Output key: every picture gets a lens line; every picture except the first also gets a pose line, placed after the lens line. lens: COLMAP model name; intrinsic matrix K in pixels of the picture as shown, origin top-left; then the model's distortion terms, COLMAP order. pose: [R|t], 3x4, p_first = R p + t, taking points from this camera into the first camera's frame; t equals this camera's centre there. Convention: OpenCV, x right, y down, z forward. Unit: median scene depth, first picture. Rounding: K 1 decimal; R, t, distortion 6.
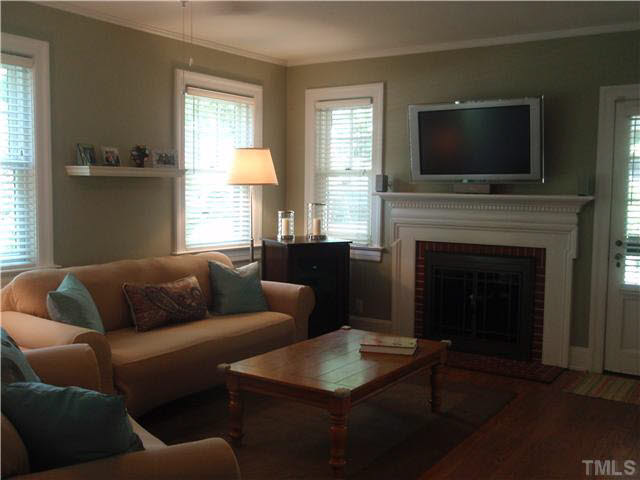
lens RADIAL K [[673.5, 0, 320.0], [0, 673.5, 240.0], [0, 0, 1]] dist [-0.067182, 0.107860]
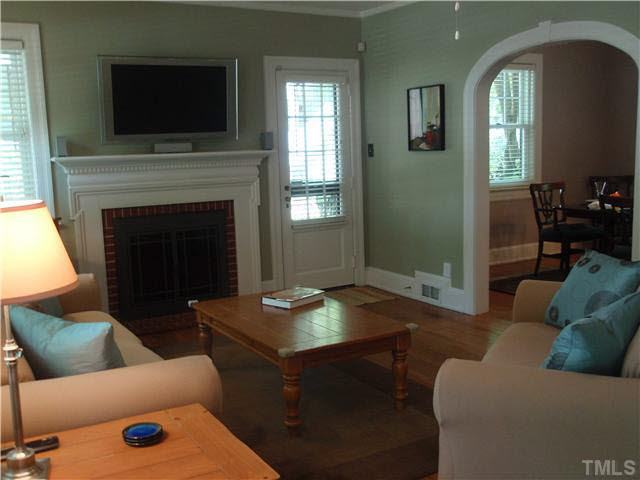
lens RADIAL K [[673.5, 0, 320.0], [0, 673.5, 240.0], [0, 0, 1]] dist [-0.067182, 0.107860]
pose [[0.435496, -0.150650, 0.887495, -0.576571], [0.104261, 0.987703, 0.116499, -0.035236], [-0.894133, 0.041796, 0.445848, 0.373299]]
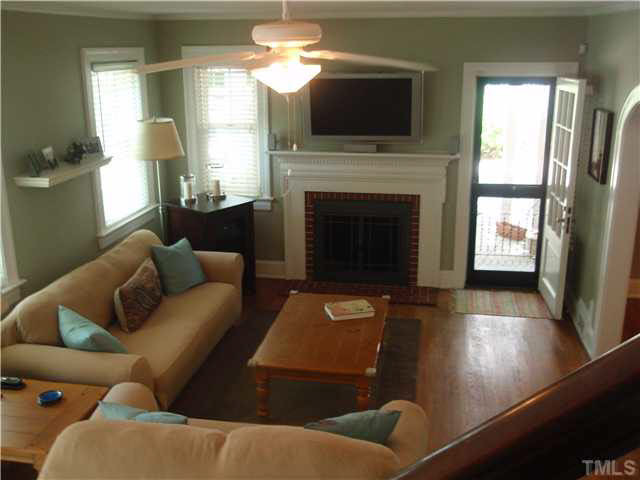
lens RADIAL K [[673.5, 0, 320.0], [0, 673.5, 240.0], [0, 0, 1]] dist [-0.067182, 0.107860]
pose [[0.914045, -0.129227, 0.384476, -0.303198], [0.046817, 0.975167, 0.216465, -0.176591], [-0.402901, -0.179859, 0.897397, -0.040077]]
